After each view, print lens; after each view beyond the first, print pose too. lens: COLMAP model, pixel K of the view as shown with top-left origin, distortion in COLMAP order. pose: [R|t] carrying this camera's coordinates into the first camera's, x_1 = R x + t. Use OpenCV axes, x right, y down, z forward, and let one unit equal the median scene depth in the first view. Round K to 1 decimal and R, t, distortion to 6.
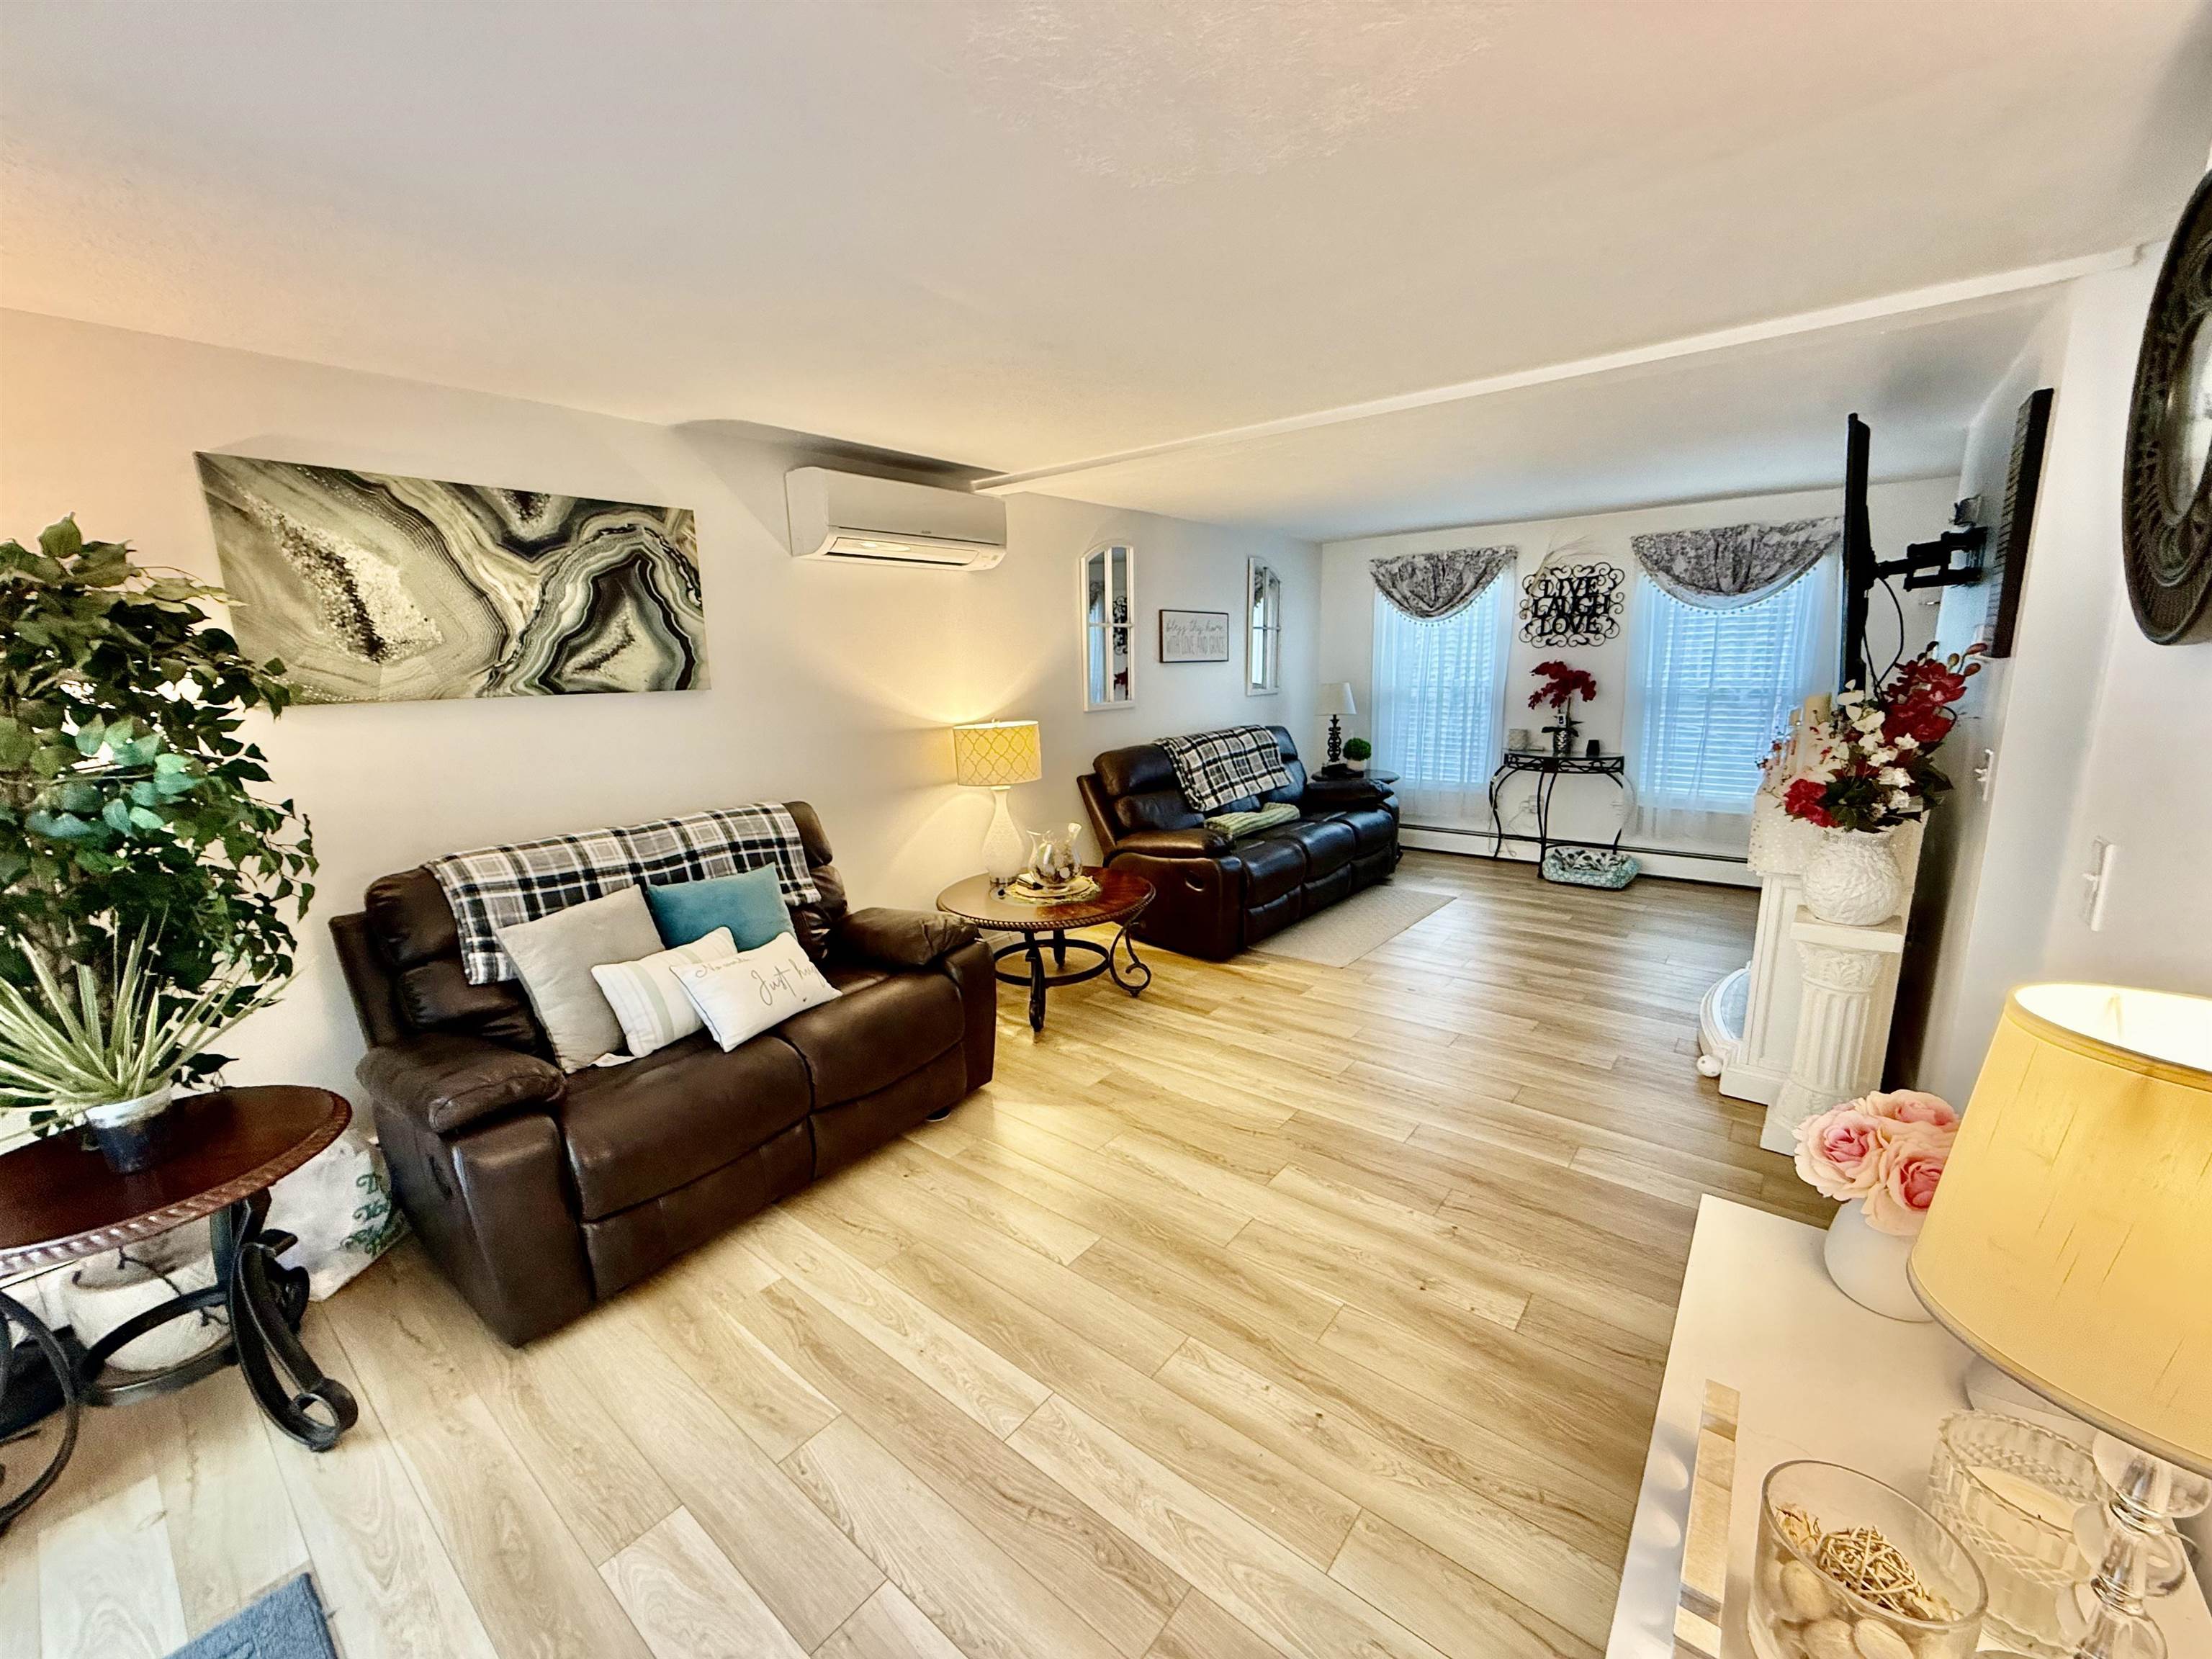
lens RADIAL K [[876.1, 0, 1101.8], [0, 876.1, 829.9], [0, 0, 1]] dist [-0.000115, 0.000259]
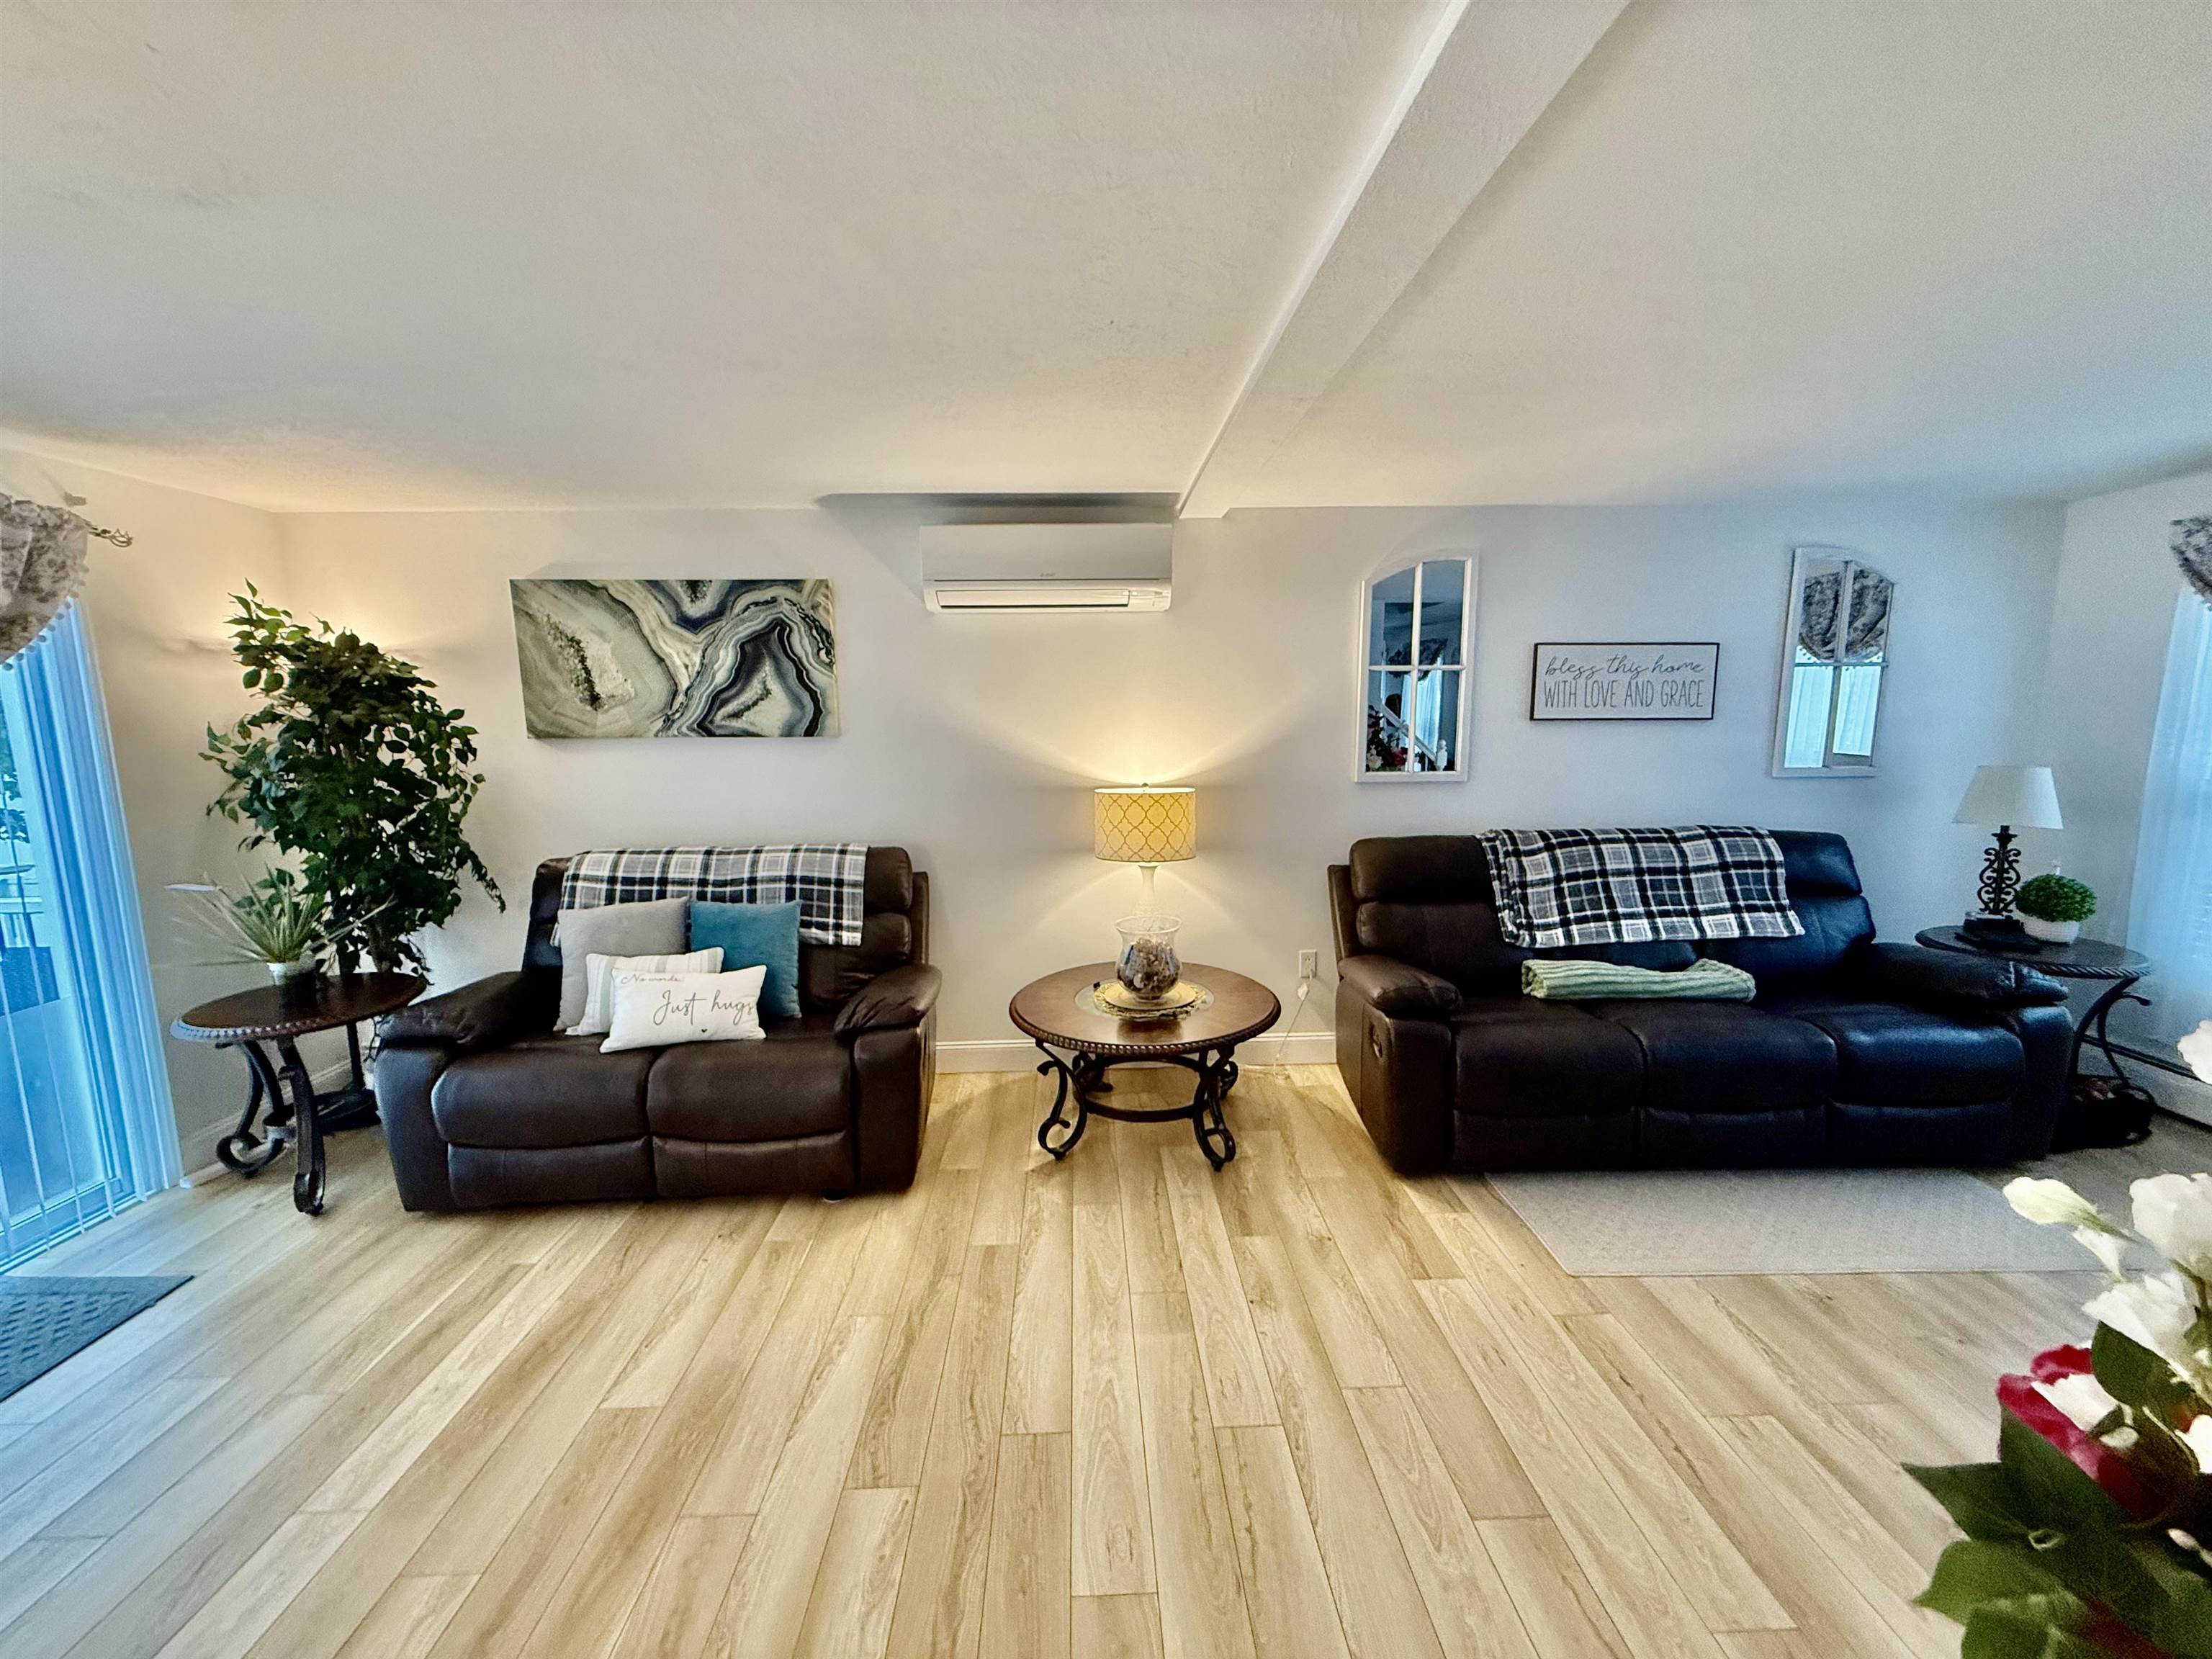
lens RADIAL K [[876.1, 0, 1101.8], [0, 876.1, 829.9], [0, 0, 1]] dist [-0.000115, 0.000259]
pose [[0.657658, 0.123390, -0.743143, 0.689395], [-0.151970, 0.987943, 0.029548, -0.142425], [0.737829, 0.093503, 0.668480, 0.574713]]
